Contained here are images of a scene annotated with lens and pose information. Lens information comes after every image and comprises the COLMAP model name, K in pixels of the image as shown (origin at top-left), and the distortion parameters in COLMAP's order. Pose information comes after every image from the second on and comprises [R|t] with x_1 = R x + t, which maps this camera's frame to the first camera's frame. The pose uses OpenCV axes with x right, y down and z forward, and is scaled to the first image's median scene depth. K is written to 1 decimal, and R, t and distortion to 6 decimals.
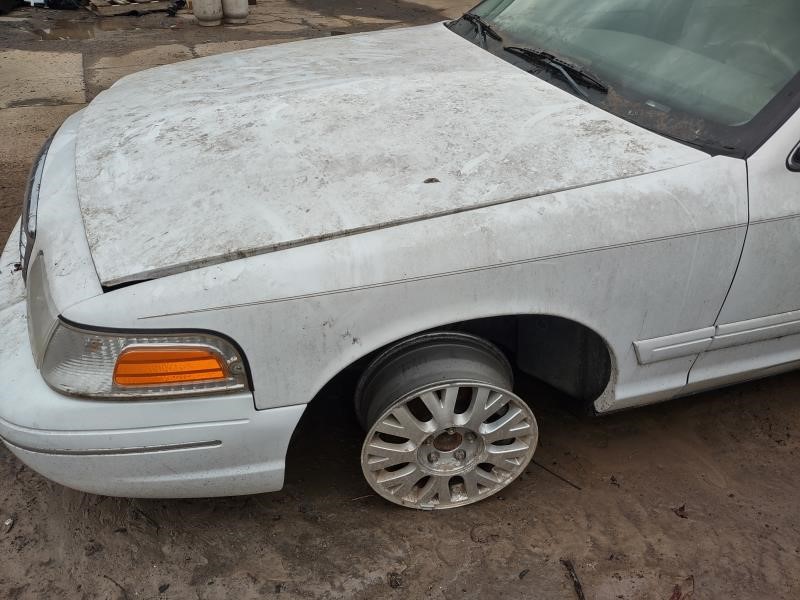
lens RADIAL K [[597.4, 0, 400.0], [0, 597.4, 300.0], [0, 0, 1]] dist [0.042583, -0.031151]
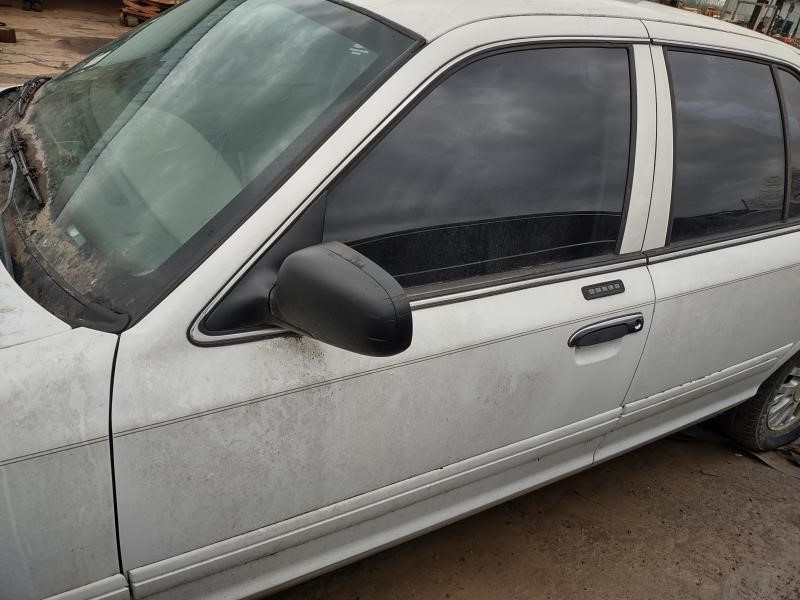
lens RADIAL K [[600.9, 0, 400.0], [0, 600.9, 300.0], [0, 0, 1]] dist [0.072267, -0.090550]
pose [[0.979526, -0.019934, 0.200328, 0.743357], [0.034117, 0.997129, -0.067602, -0.214612], [-0.198406, 0.073052, 0.977394, 0.282369]]
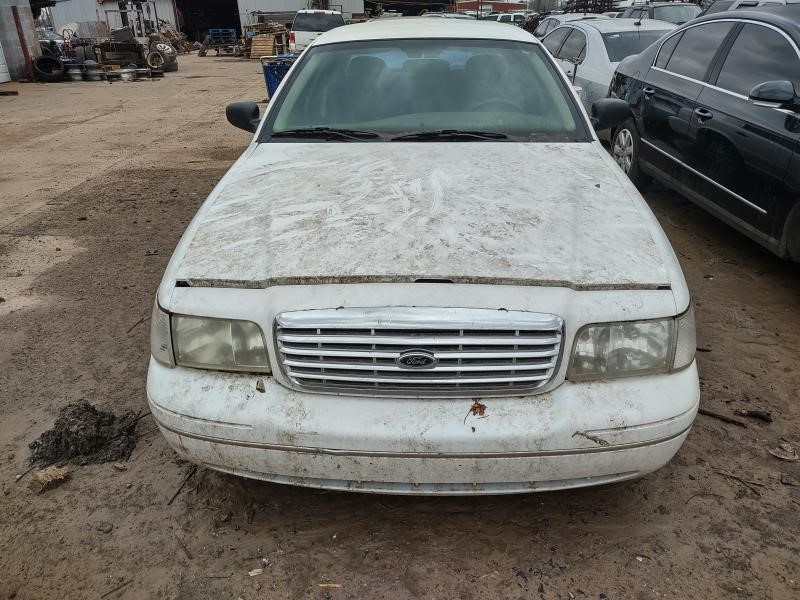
lens RADIAL K [[600.9, 0, 400.0], [0, 600.9, 300.0], [0, 0, 1]] dist [0.072267, -0.090550]
pose [[0.359616, -0.437653, 0.824097, -1.682008], [0.547613, 0.814081, 0.193369, -0.557482], [-0.755511, 0.381747, 0.532421, 0.576872]]
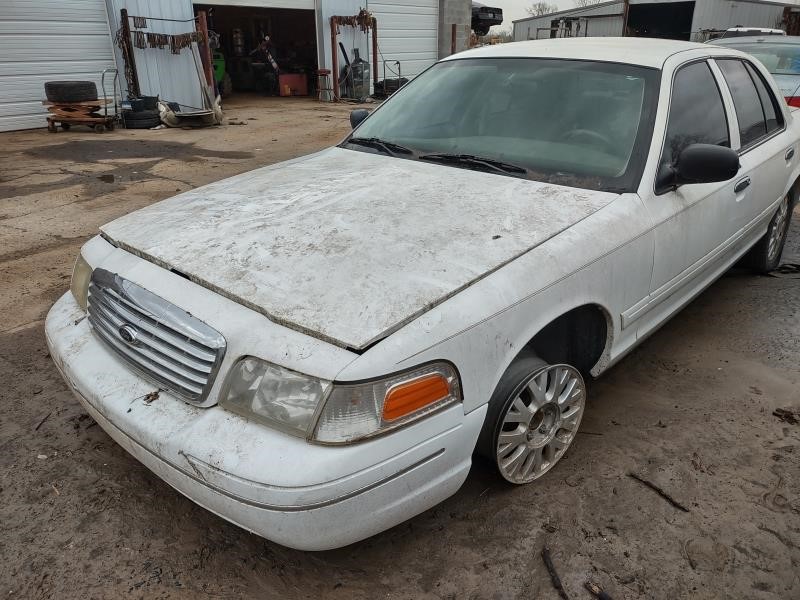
lens RADIAL K [[600.9, 0, 400.0], [0, 600.9, 300.0], [0, 0, 1]] dist [0.072267, -0.090550]
pose [[0.877431, -0.230300, 0.420805, -0.771695], [0.301657, 0.946964, -0.110734, 0.037742], [-0.372985, 0.224100, 0.900367, -0.206051]]
